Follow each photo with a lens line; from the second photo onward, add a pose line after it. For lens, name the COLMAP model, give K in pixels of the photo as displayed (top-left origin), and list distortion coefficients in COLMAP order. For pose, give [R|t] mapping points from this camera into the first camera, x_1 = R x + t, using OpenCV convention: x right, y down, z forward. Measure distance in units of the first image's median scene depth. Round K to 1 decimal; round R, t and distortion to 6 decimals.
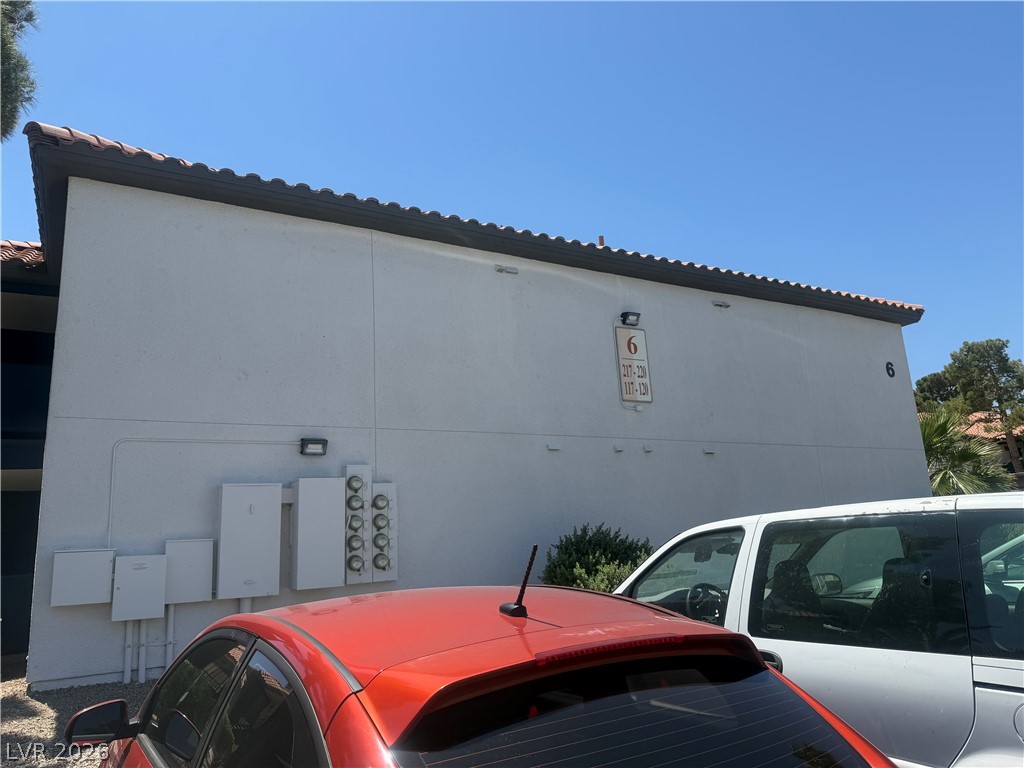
lens RADIAL K [[707.5, 0, 505.4], [0, 707.5, 388.6], [0, 0, 1]] dist [0.035973, -0.050734]
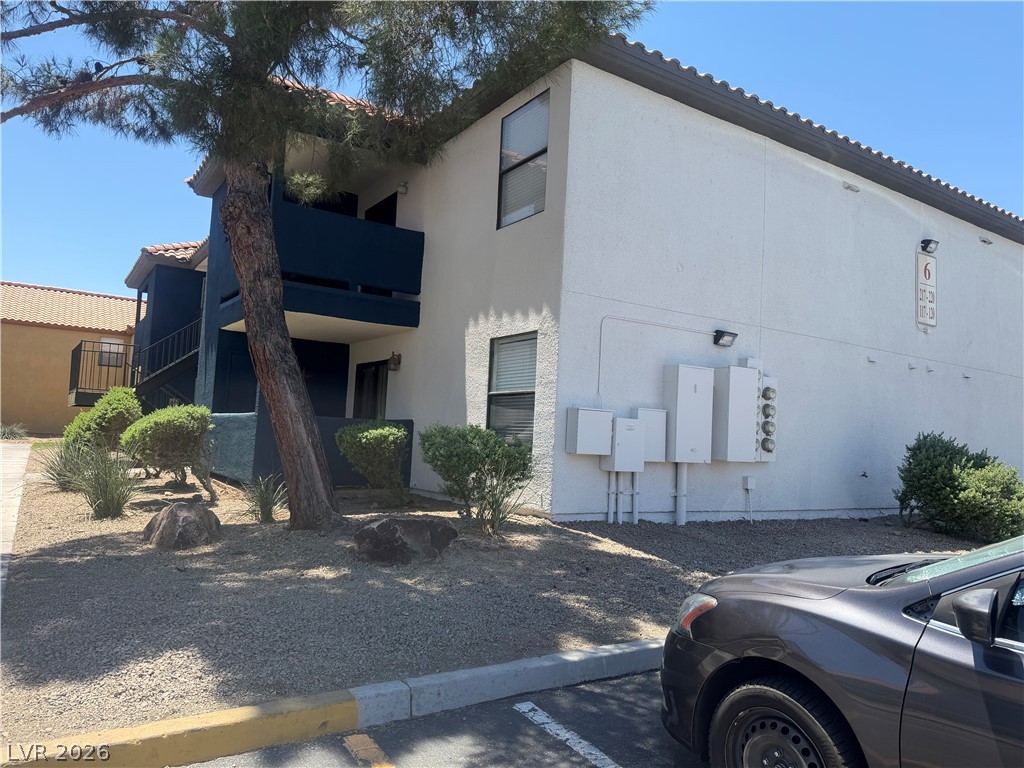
lens RADIAL K [[707.5, 0, 505.4], [0, 707.5, 388.6], [0, 0, 1]] dist [0.035973, -0.050734]
pose [[0.993027, 0.110823, 0.040188, -0.614729], [-0.115780, 0.981004, 0.155650, 0.024565], [-0.022175, -0.159218, 0.986994, -0.099823]]
